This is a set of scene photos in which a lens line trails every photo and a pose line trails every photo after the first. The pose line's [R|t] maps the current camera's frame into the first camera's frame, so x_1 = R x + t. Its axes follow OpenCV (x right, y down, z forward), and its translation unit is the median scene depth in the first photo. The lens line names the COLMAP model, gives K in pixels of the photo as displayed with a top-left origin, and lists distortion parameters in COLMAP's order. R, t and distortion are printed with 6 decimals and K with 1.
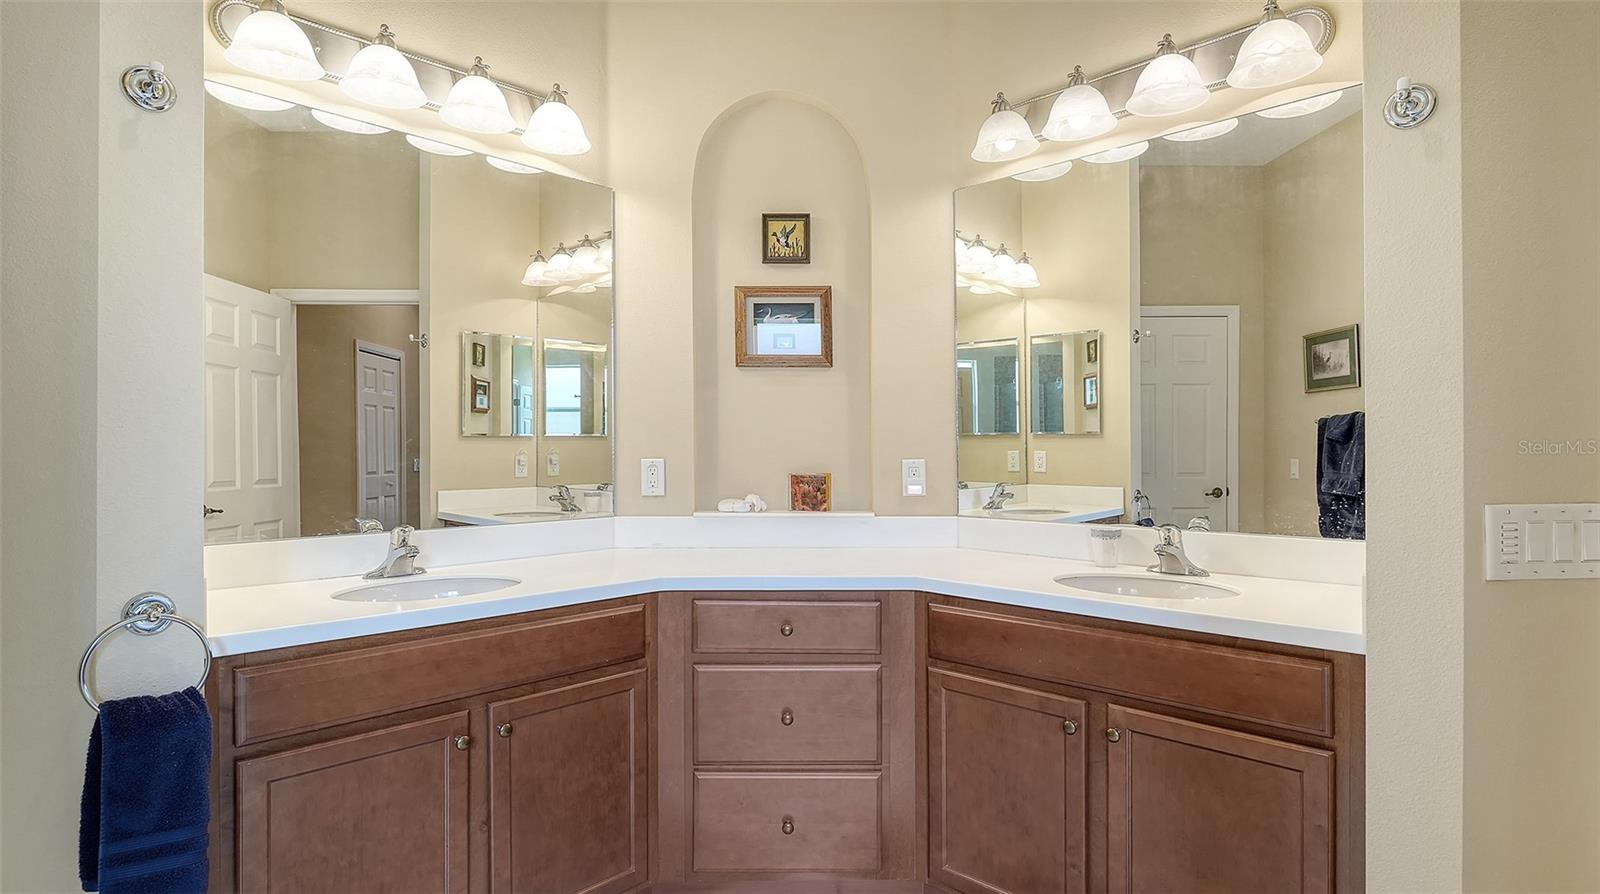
lens RADIAL K [[793.0, 0, 800.0], [0, 793.0, 447.0], [0, 0, 1]] dist [-0.043341, -0.000198]
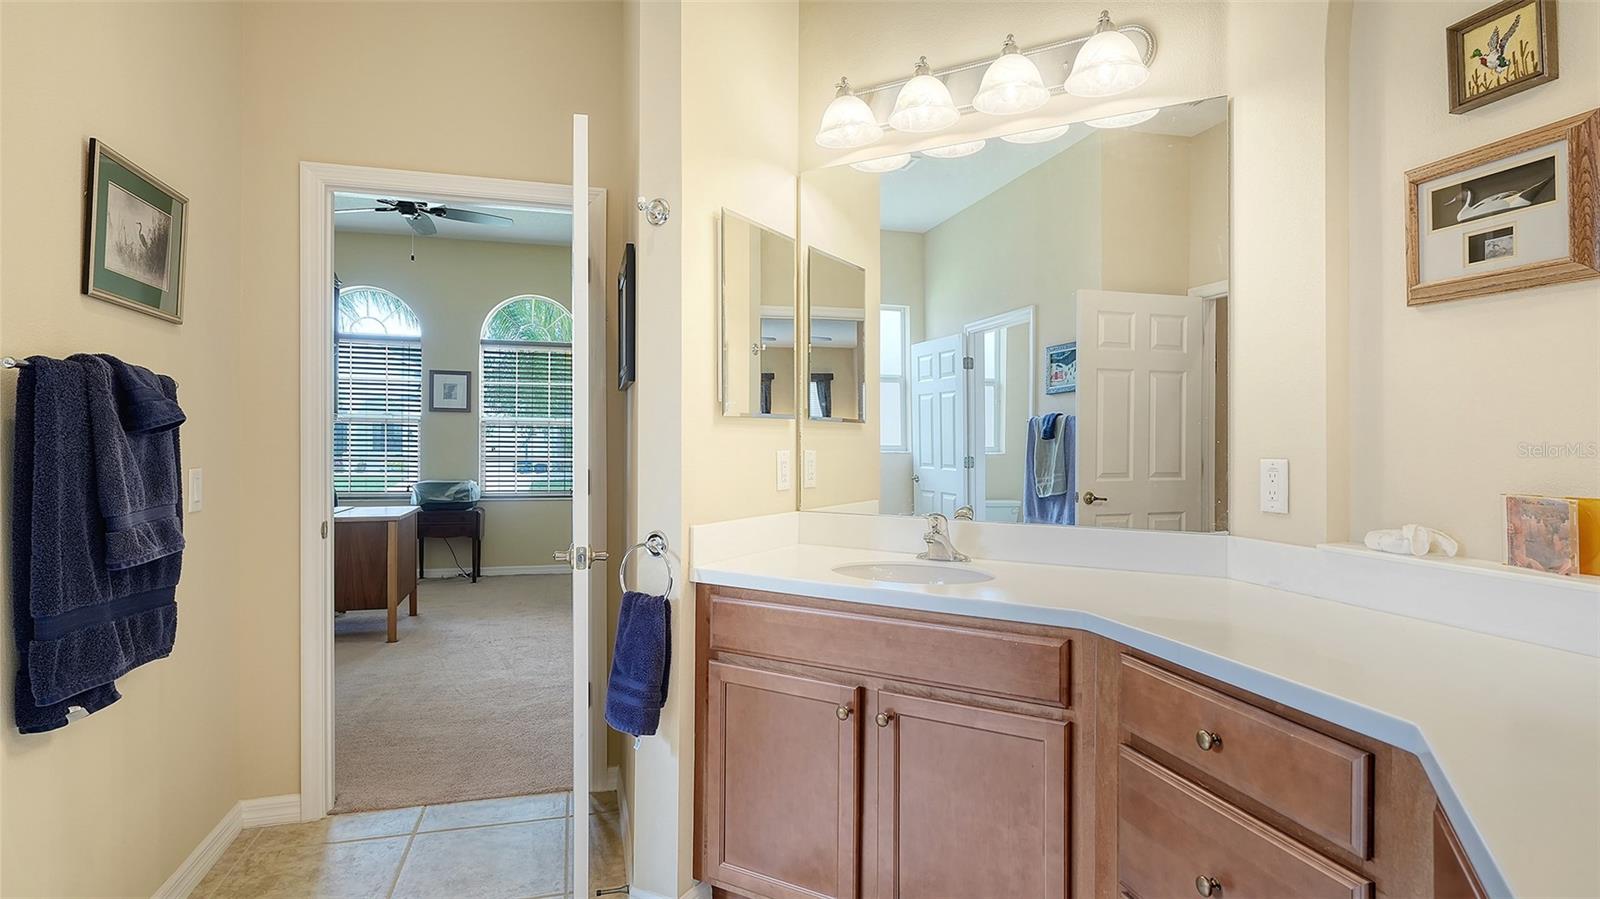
lens RADIAL K [[799.4, 0, 800.0], [0, 799.4, 449.5], [0, 0, 1]] dist [0.000472, 0.000073]
pose [[0.254066, 0.009355, -0.967142, 0.386150], [0.001492, 0.999948, 0.010065, -0.001984], [0.967186, -0.004000, 0.254039, 0.406927]]
